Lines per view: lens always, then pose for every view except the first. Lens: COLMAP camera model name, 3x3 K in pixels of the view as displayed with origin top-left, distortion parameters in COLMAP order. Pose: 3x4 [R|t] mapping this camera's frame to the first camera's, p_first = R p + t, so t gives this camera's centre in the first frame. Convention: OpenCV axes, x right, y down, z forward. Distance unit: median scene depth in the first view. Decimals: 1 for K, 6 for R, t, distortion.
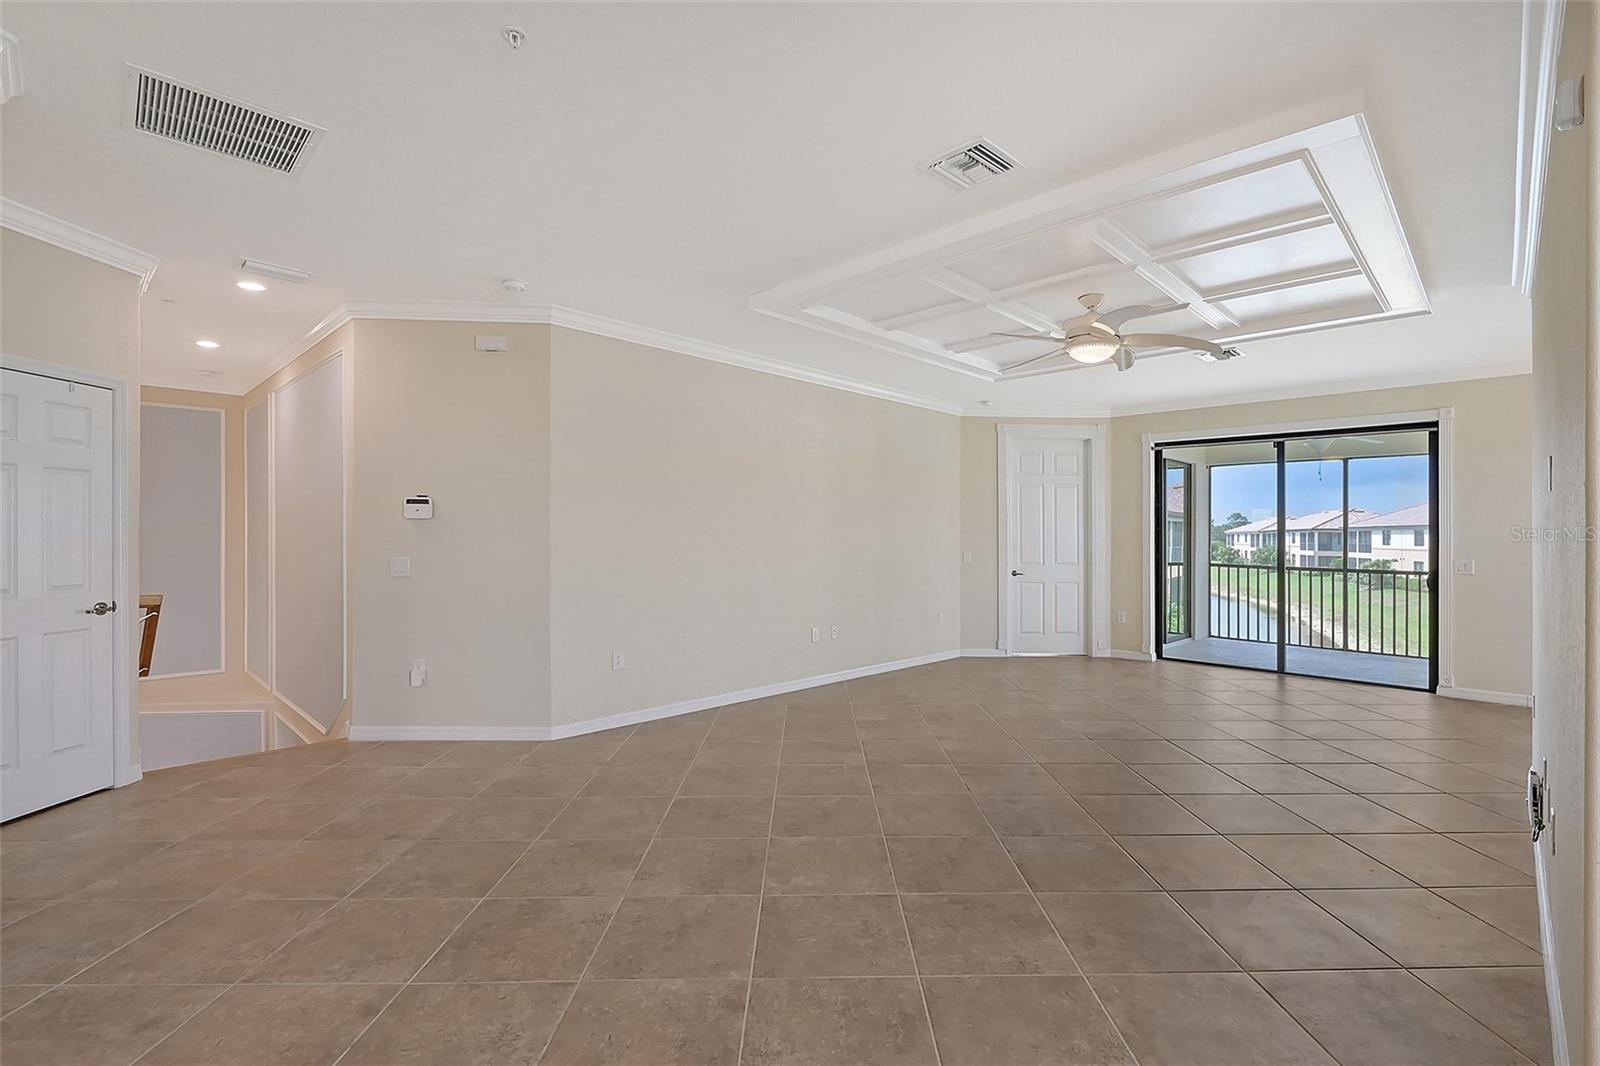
lens RADIAL K [[722.2, 0, 834.0], [0, 722.2, 550.9], [0, 0, 1]] dist [0.008060, -0.004333]
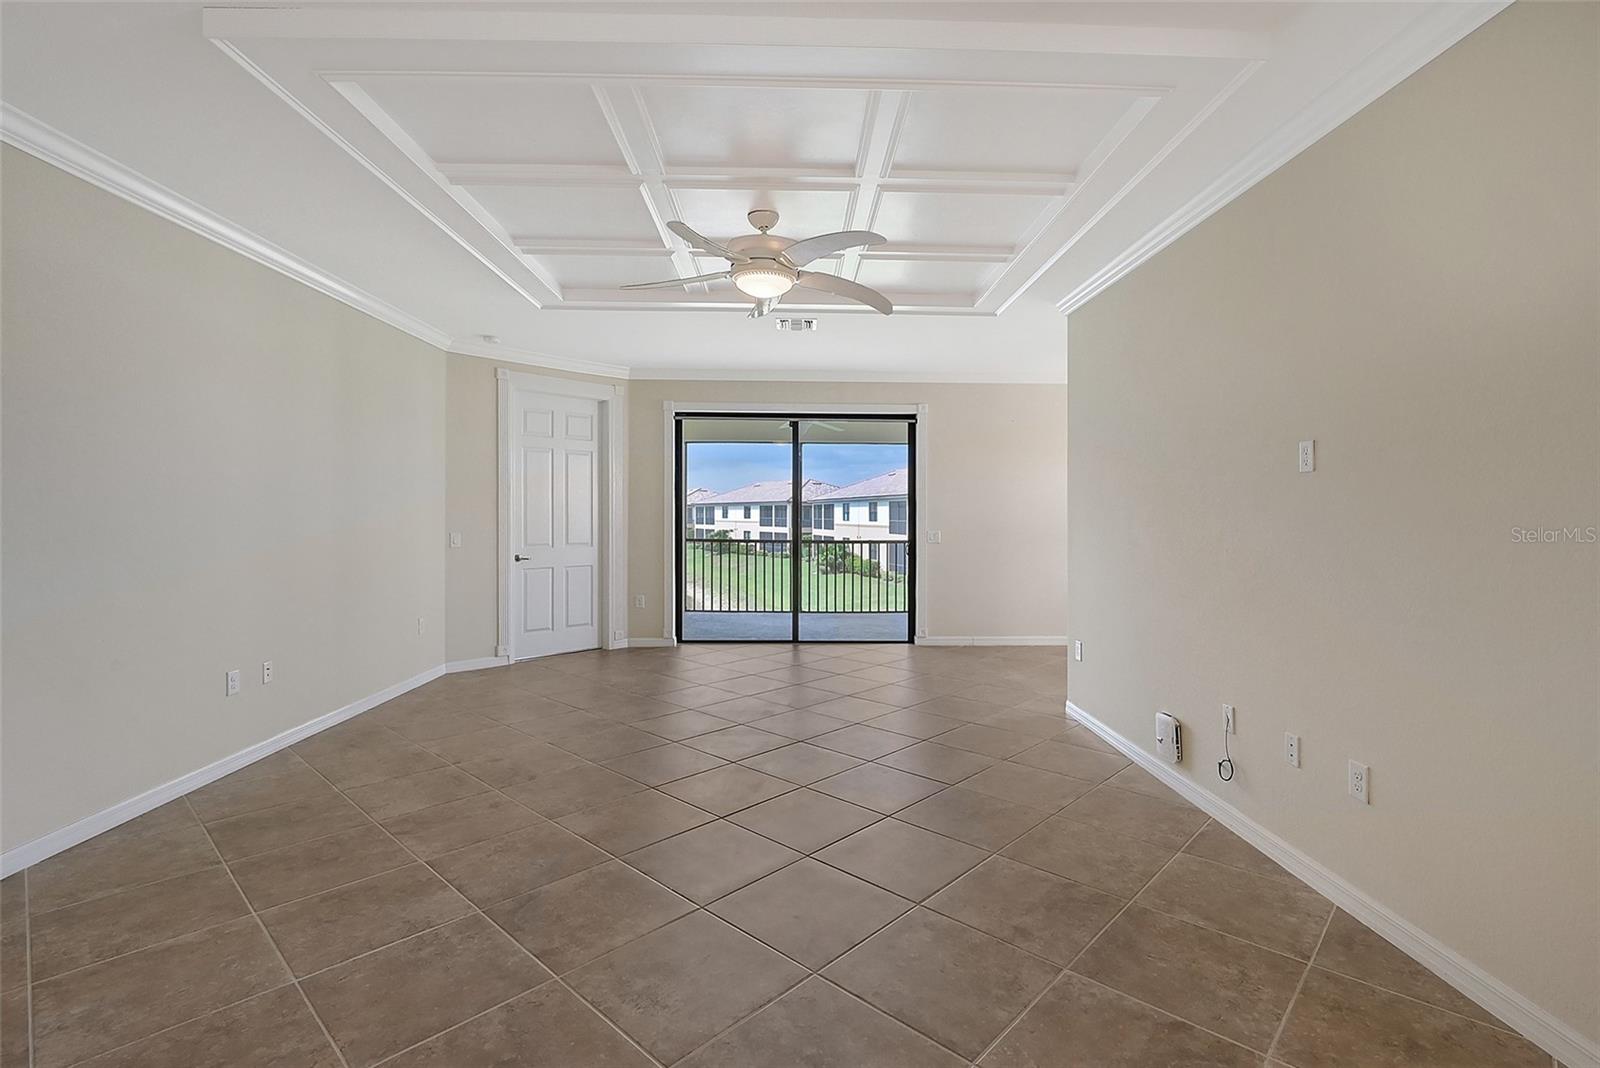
lens RADIAL K [[722.2, 0, 818.1], [0, 722.2, 513.2], [0, 0, 1]] dist [0.008060, -0.004333]
pose [[0.698837, -0.003043, 0.715274, -0.108158], [0.015795, 0.999813, -0.011179, -0.005621], [-0.715107, 0.019110, 0.698754, 0.243110]]
